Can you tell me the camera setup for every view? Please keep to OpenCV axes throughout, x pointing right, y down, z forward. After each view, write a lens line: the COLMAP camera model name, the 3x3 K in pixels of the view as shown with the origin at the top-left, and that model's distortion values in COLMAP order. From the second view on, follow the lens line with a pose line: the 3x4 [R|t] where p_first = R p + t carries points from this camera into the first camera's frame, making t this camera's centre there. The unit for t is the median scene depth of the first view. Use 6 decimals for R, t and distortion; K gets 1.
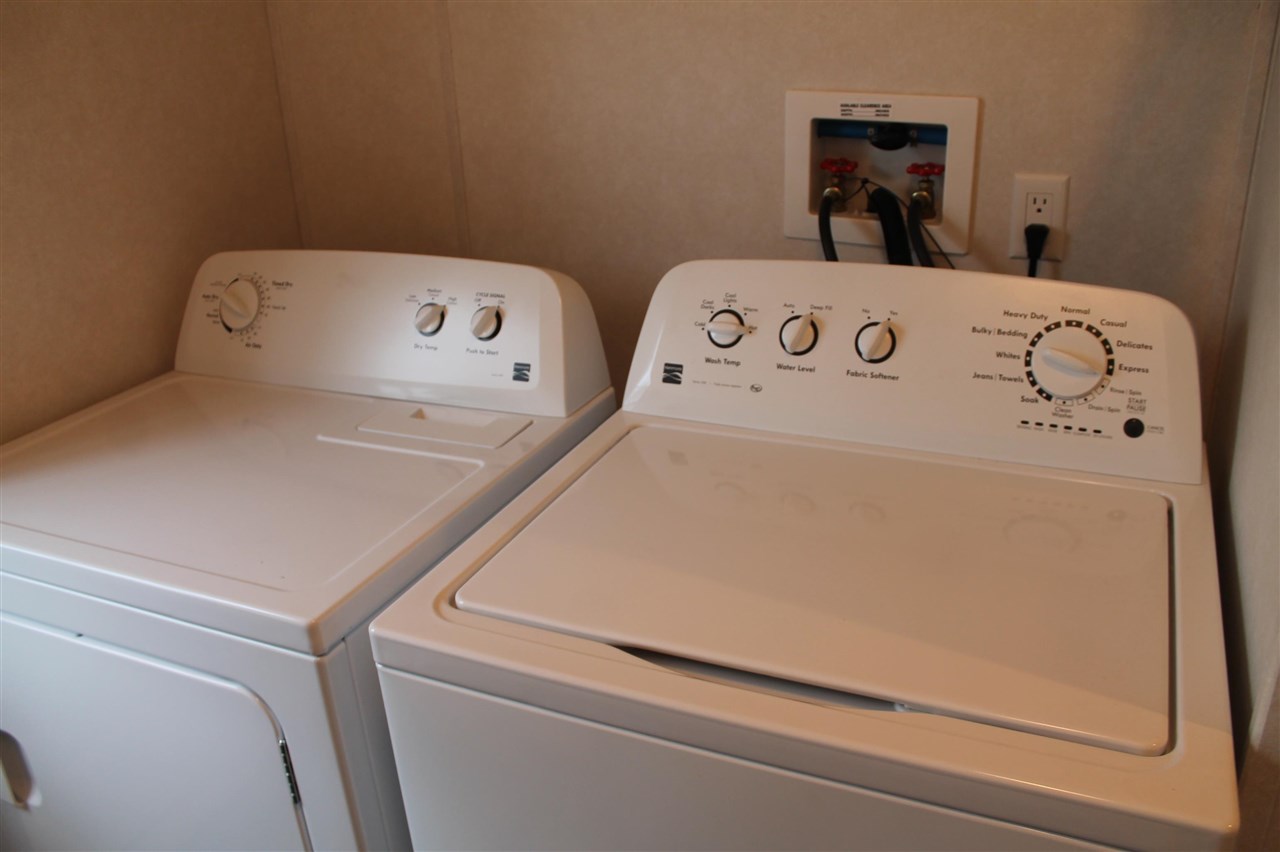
lens RADIAL K [[1066.7, 0, 633.0], [0, 1066.7, 429.3], [0, 0, 1]] dist [-0.186647, 0.165656]
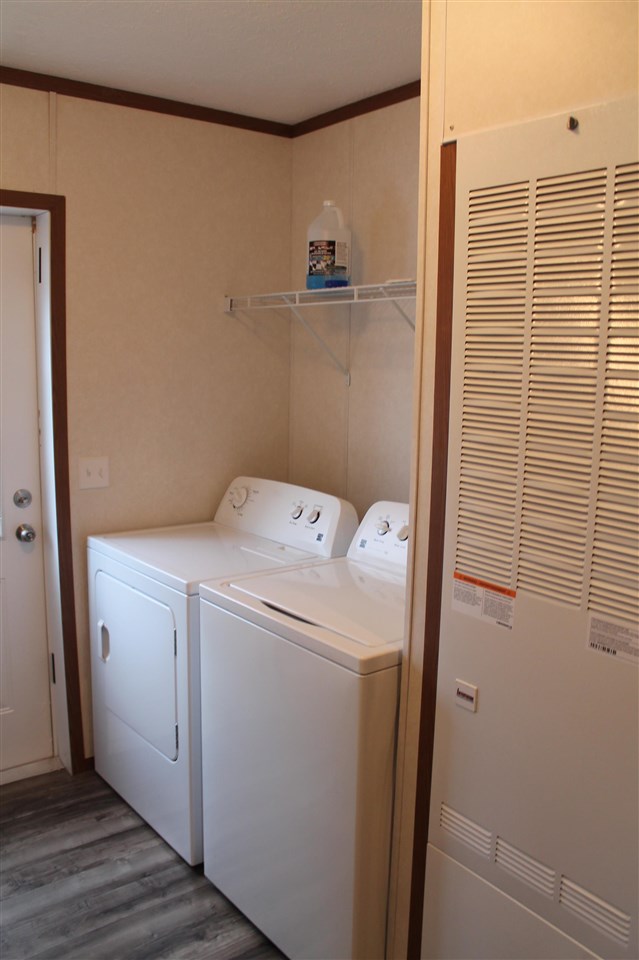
lens RADIAL K [[800.0, 0, 319.5], [0, 800.0, 480.0], [0, 0, 1]] dist [-0.186647, 0.165656]
pose [[0.883554, 0.137427, -0.447713, 0.680333], [-0.242960, 0.951777, -0.187326, 0.160825], [0.400379, 0.274289, 0.874335, -0.628075]]
